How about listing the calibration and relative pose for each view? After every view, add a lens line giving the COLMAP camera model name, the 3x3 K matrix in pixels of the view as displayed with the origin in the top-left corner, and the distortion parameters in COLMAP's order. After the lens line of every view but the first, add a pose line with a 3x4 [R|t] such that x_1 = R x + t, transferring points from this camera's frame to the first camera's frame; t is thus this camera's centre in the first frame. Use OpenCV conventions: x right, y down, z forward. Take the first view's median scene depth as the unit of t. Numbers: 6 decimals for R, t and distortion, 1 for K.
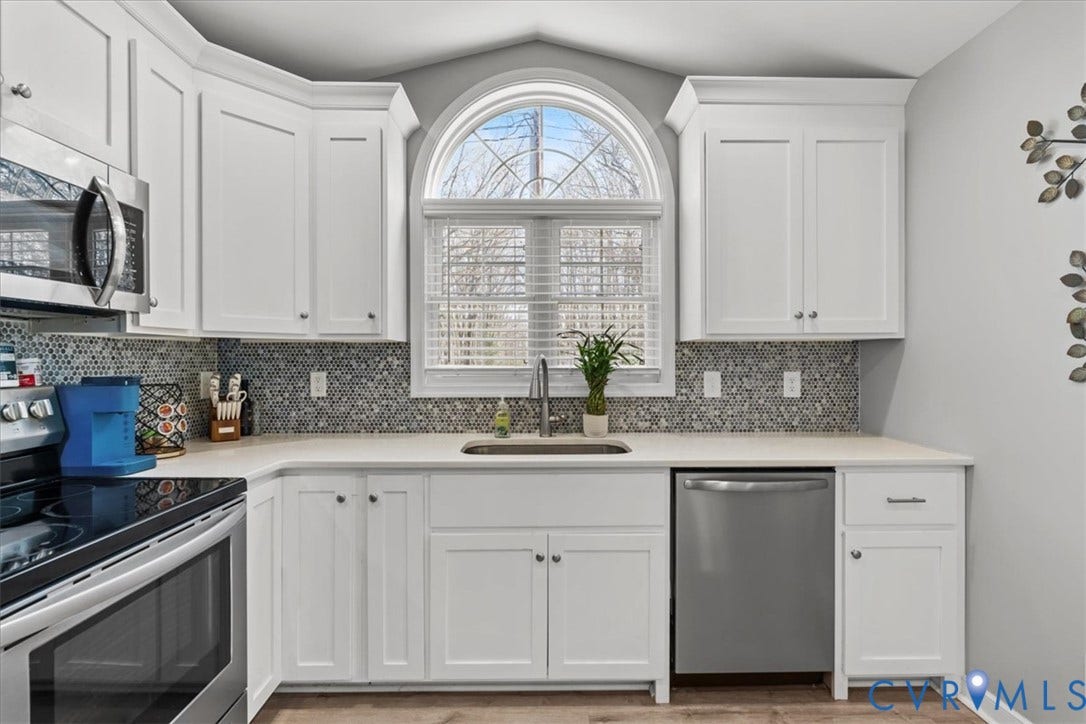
lens RADIAL K [[497.0, 0, 542.6], [0, 497.0, 358.5], [0, 0, 1]] dist [-0.003954, -0.000480]
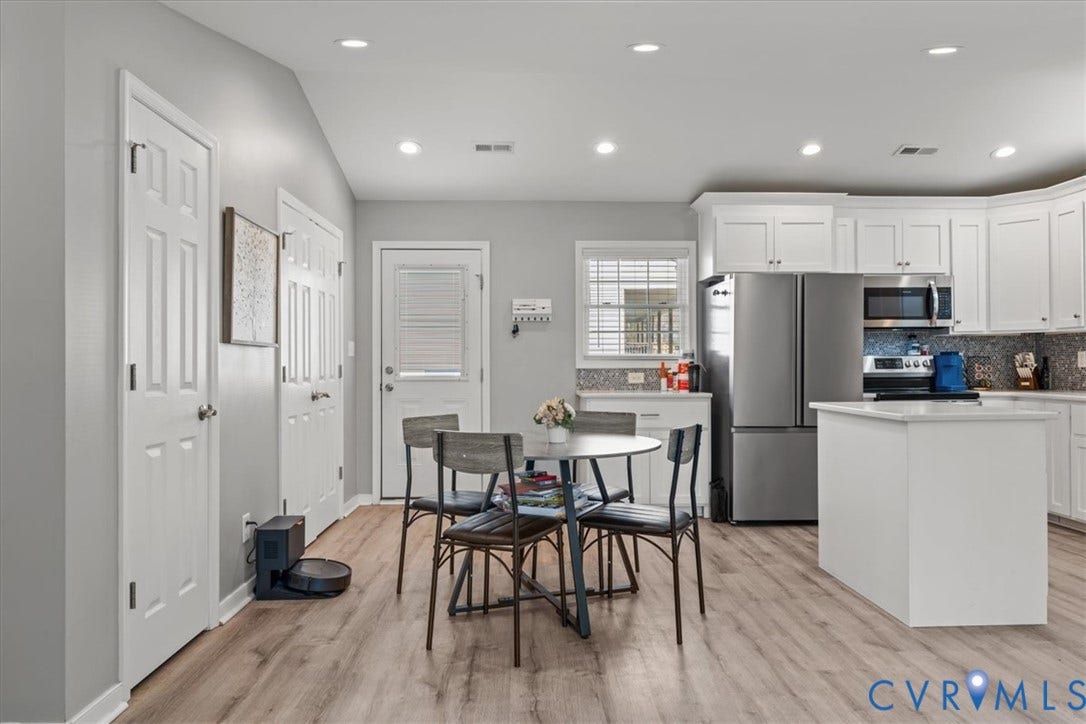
lens RADIAL K [[738.2, 0, 528.4], [0, 738.2, 364.2], [0, 0, 1]] dist [-0.002004, 0.002667]
pose [[0.012337, -0.001628, -0.999923, 1.841644], [0.005134, 0.999986, -0.001565, 0.061337], [0.999911, -0.005114, 0.012346, -0.767980]]
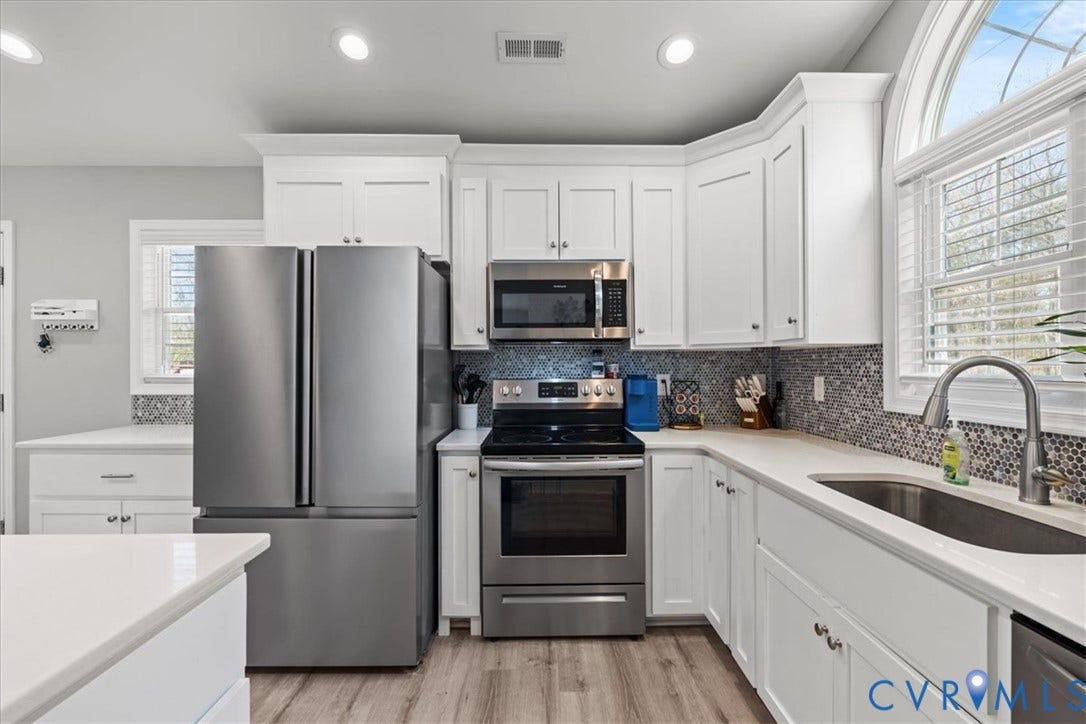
lens RADIAL K [[480.4, 0, 546.8], [0, 480.4, 364.2], [0, 0, 1]] dist [-0.007700, 0.000570]
pose [[-0.008117, -0.000740, -0.999967, 0.536198], [0.002219, 0.999997, -0.000758, 0.000791], [0.999965, -0.002225, -0.008115, 0.445544]]
